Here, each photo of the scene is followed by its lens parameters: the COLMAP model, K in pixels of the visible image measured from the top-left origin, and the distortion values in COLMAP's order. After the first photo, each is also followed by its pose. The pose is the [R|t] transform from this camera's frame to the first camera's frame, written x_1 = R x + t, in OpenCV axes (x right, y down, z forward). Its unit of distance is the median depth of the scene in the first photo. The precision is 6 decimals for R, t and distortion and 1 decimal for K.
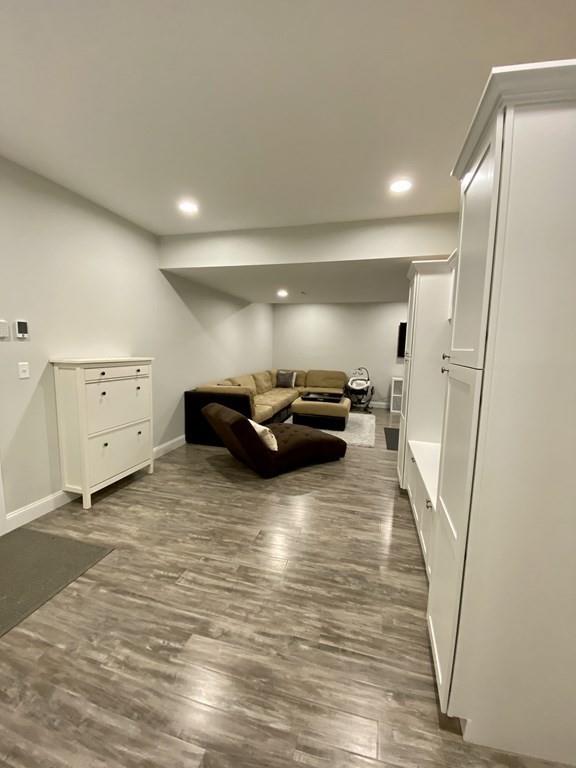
lens RADIAL K [[309.0, 0, 288.0], [0, 309.0, 384.0], [0, 0, 1]] dist [-0.001576, -0.000044]
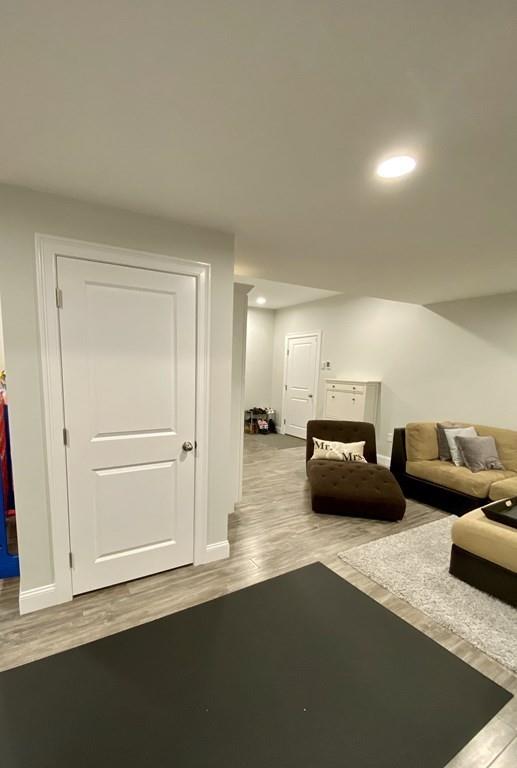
lens RADIAL K [[368.8, 0, 258.5], [0, 368.8, 384.0], [0, 0, 1]] dist [0.000204, -0.000006]
pose [[-0.656829, 0.011715, -0.753949, 1.188908], [-0.129811, 0.983194, 0.128367, -0.231255], [0.742782, 0.182185, -0.644270, 1.737771]]
